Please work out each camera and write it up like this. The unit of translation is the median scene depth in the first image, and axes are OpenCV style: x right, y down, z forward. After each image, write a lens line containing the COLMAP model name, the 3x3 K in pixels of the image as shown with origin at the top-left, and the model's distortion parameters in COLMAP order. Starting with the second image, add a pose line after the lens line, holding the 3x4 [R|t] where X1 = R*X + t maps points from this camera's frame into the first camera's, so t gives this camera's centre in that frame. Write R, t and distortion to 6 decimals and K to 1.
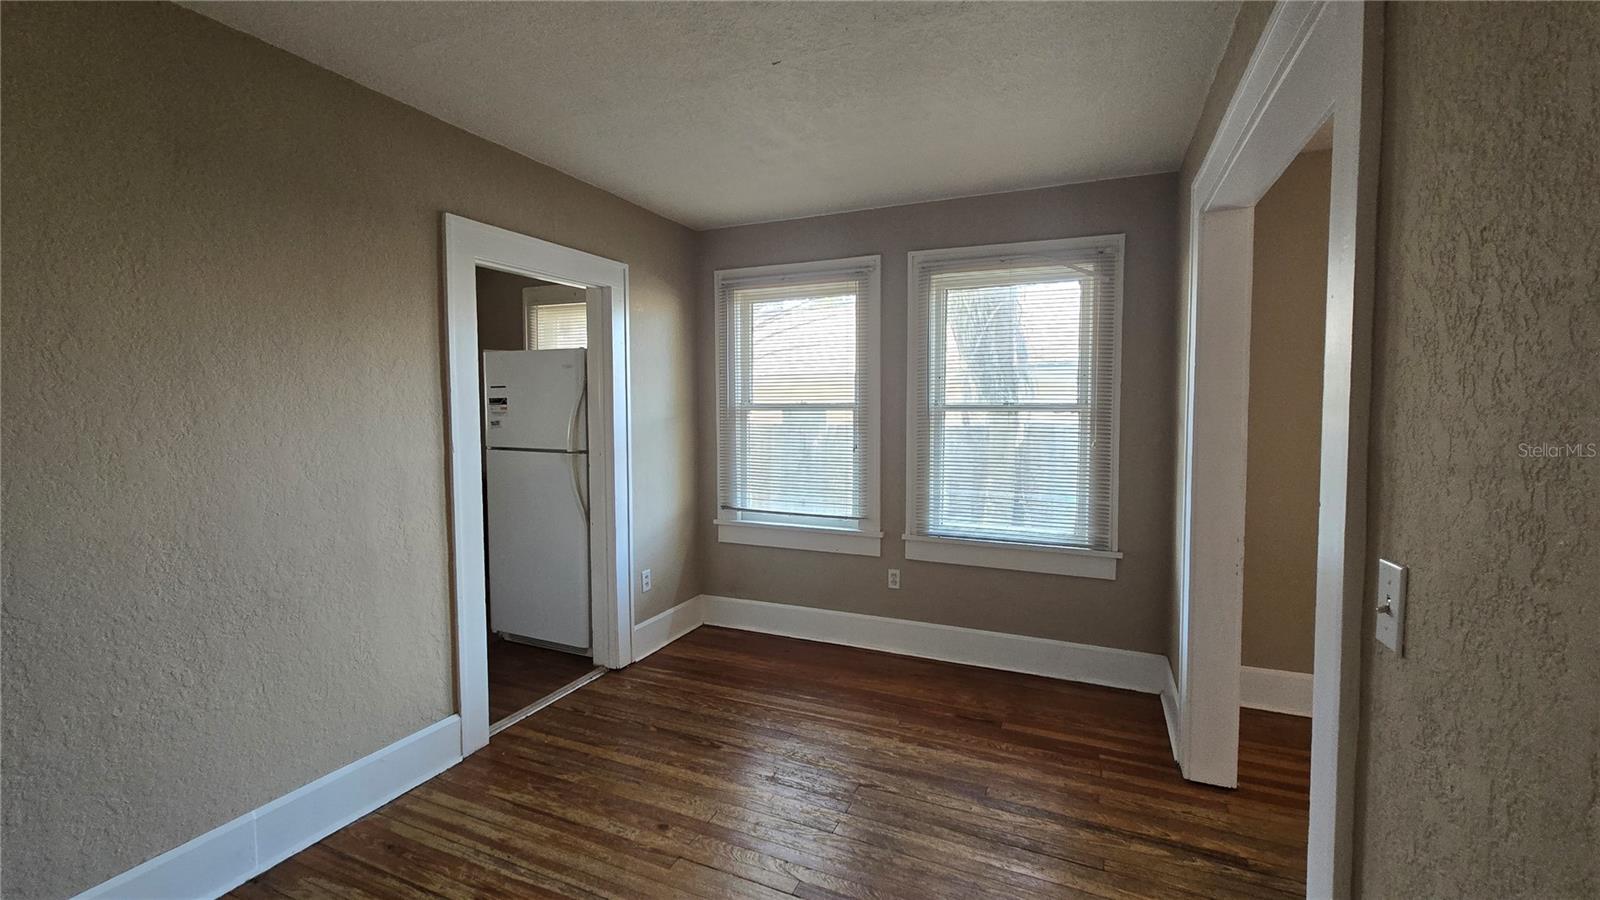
lens RADIAL K [[662.2, 0, 802.7], [0, 662.2, 436.4], [0, 0, 1]] dist [-0.000636, 0.000005]
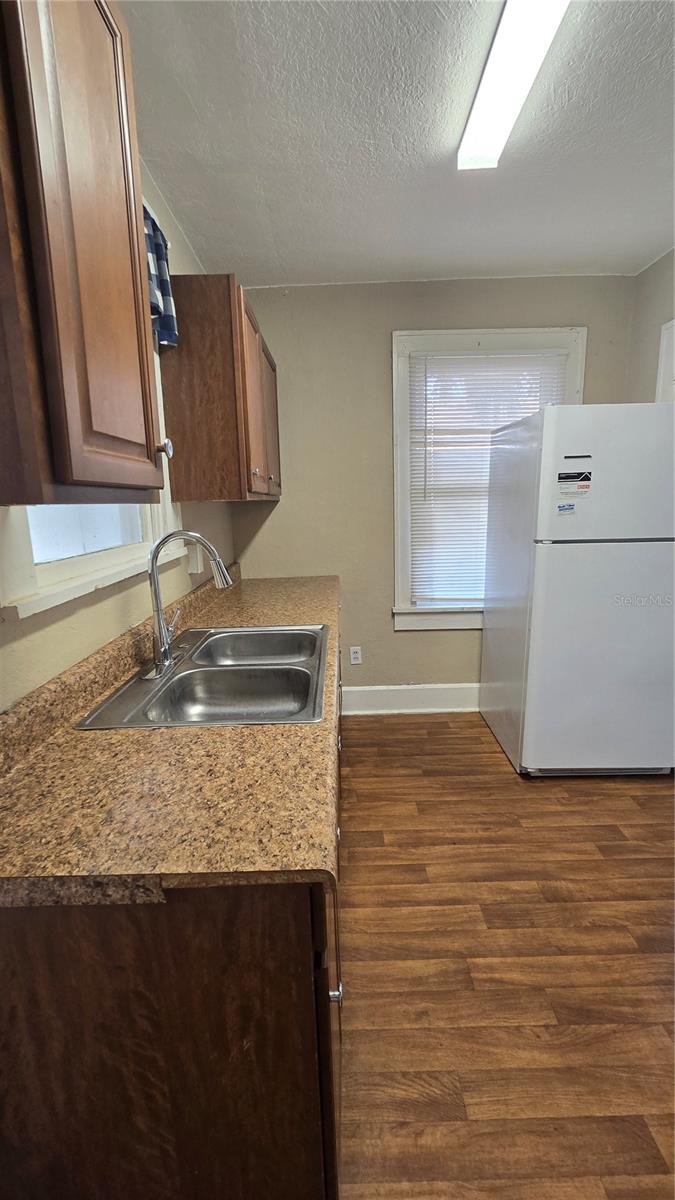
lens RADIAL K [[494.4, 0, 337.5], [0, 494.4, 600.0], [0, 0, 1]] dist [0.000303, -0.000181]
pose [[0.913255, -0.107249, 0.393019, -0.859881], [0.046972, 0.986012, 0.159919, -0.017642], [-0.404672, -0.127586, 0.905518, 0.552759]]
